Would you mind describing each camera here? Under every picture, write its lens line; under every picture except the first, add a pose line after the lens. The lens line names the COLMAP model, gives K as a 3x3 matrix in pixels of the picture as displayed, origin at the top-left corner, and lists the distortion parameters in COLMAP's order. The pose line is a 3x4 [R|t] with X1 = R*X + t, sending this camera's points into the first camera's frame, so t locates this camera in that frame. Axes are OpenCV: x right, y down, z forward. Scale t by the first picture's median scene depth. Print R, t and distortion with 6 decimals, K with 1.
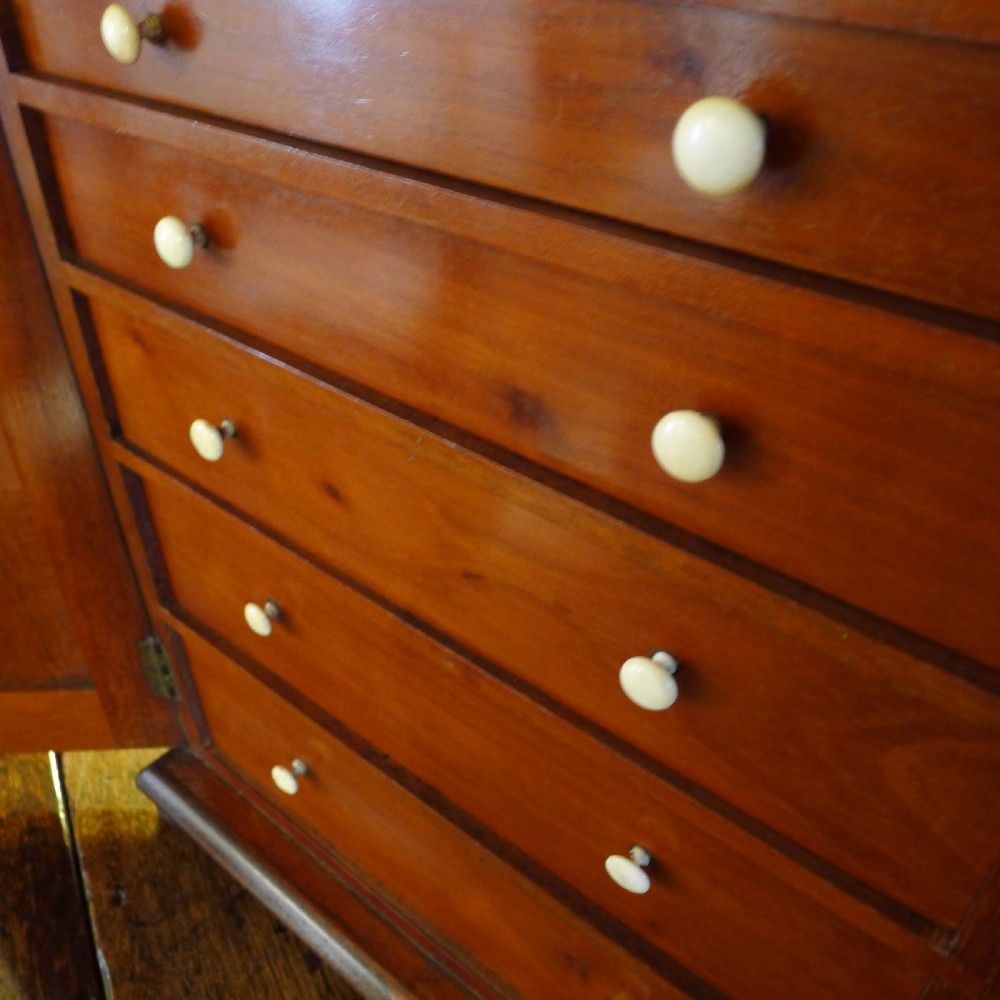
lens RADIAL K [[950.3, 0, 503.2], [0, 950.3, 496.3], [0, 0, 1]] dist [-0.042171, 0.000000]
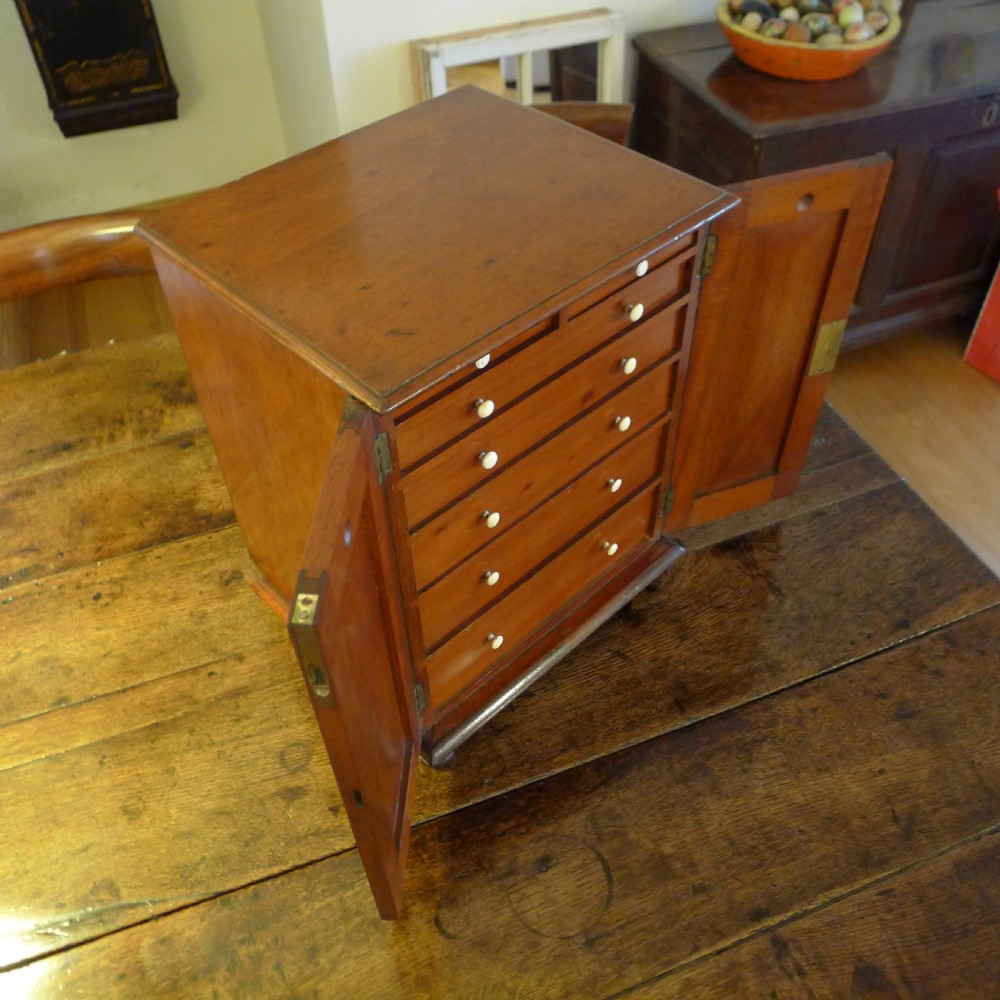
lens RADIAL K [[950.3, 0, 503.7], [0, 950.3, 494.6], [0, 0, 1]] dist [-0.042171, 0.000000]
pose [[0.114234, -0.713731, 0.691042, -1.386313], [0.601493, 0.603299, 0.523676, -0.970021], [-0.790668, 0.355835, 0.498221, -0.218057]]
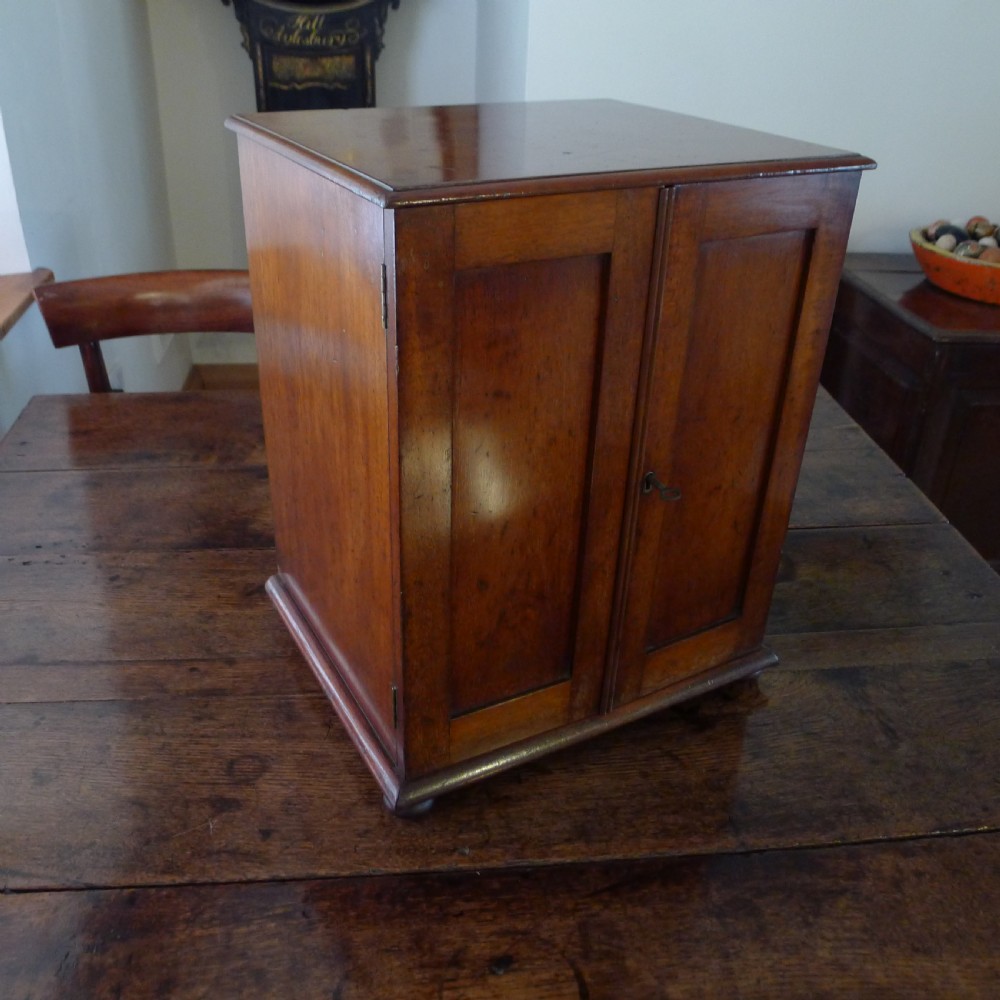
lens RADIAL K [[950.3, 0, 493.8], [0, 950.3, 493.1], [0, 0, 1]] dist [-0.042171, 0.000000]
pose [[0.369046, -0.439272, 0.819052, -1.421233], [0.519031, 0.828444, 0.210445, -0.341873], [-0.770981, 0.347450, 0.533729, -0.035388]]
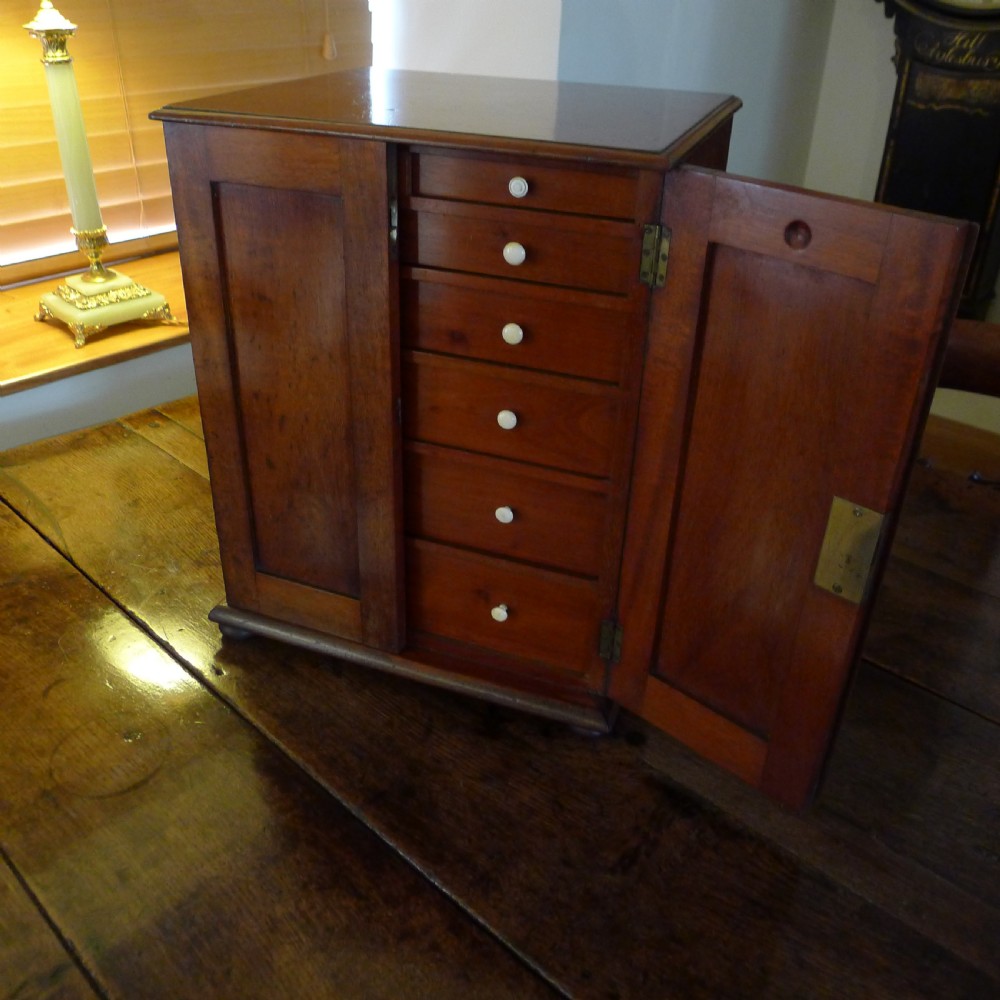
lens RADIAL K [[950.3, 0, 491.5], [0, 950.3, 492.5], [0, 0, 1]] dist [-0.042171, 0.000000]
pose [[0.947318, -0.130582, 0.292467, -0.415886], [0.161084, 0.983474, -0.082653, 0.336890], [-0.276841, 0.125411, 0.952697, -0.950731]]
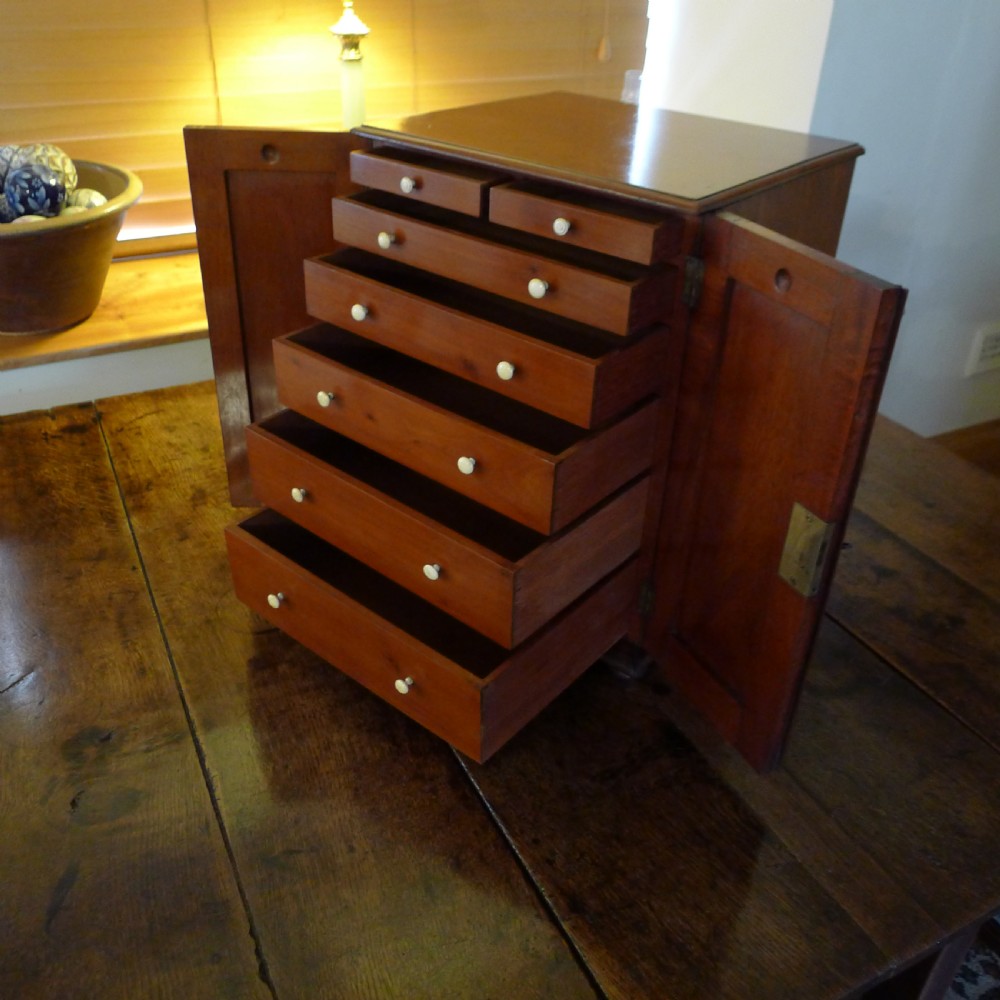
lens RADIAL K [[950.3, 0, 496.8], [0, 950.3, 486.9], [0, 0, 1]] dist [-0.042171, 0.000000]
pose [[0.999165, 0.040388, 0.006208, -0.094382], [-0.039749, 0.995880, -0.081499, 0.429839], [-0.009474, 0.081184, 0.996654, -1.369640]]
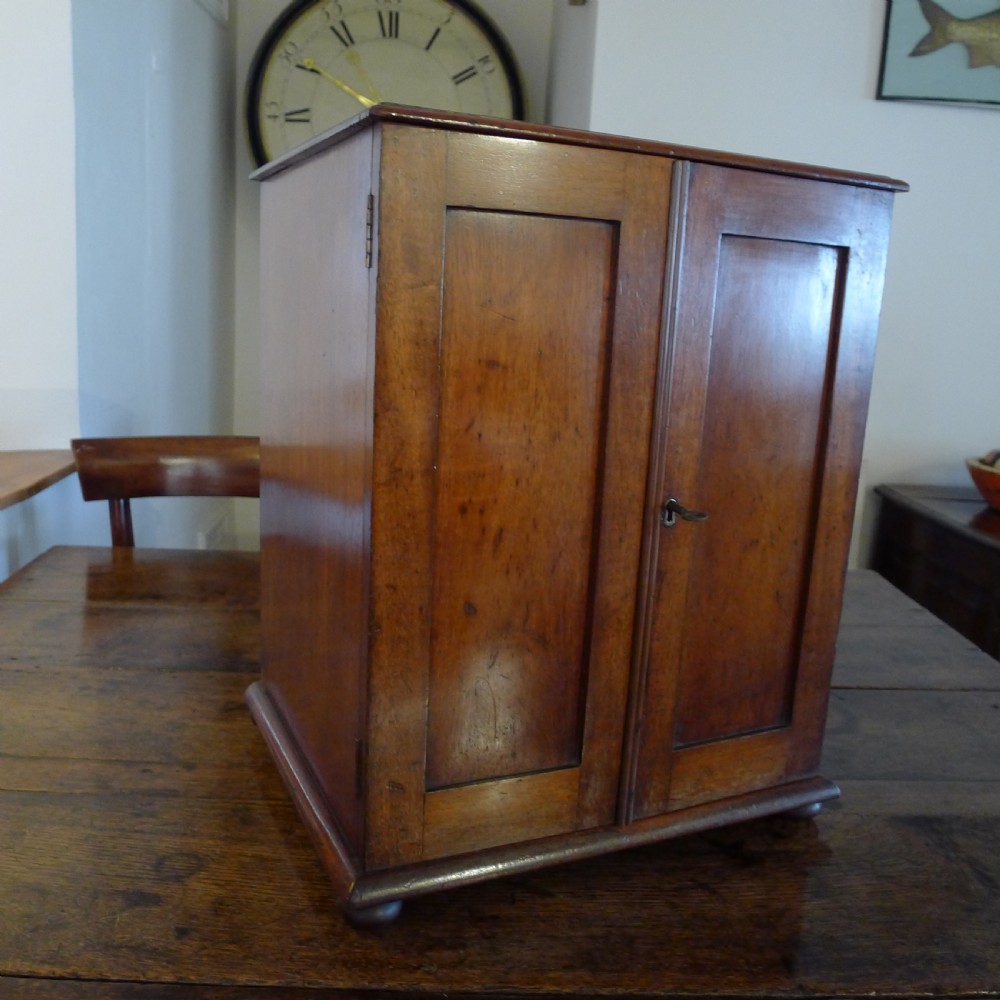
lens RADIAL K [[950.3, 0, 498.3], [0, 950.3, 501.6], [0, 0, 1]] dist [-0.042171, 0.000000]
pose [[0.431534, -0.158042, 0.888145, -1.348408], [0.487649, 0.869154, -0.082278, 0.073878], [-0.758931, 0.468608, 0.452139, 0.158808]]
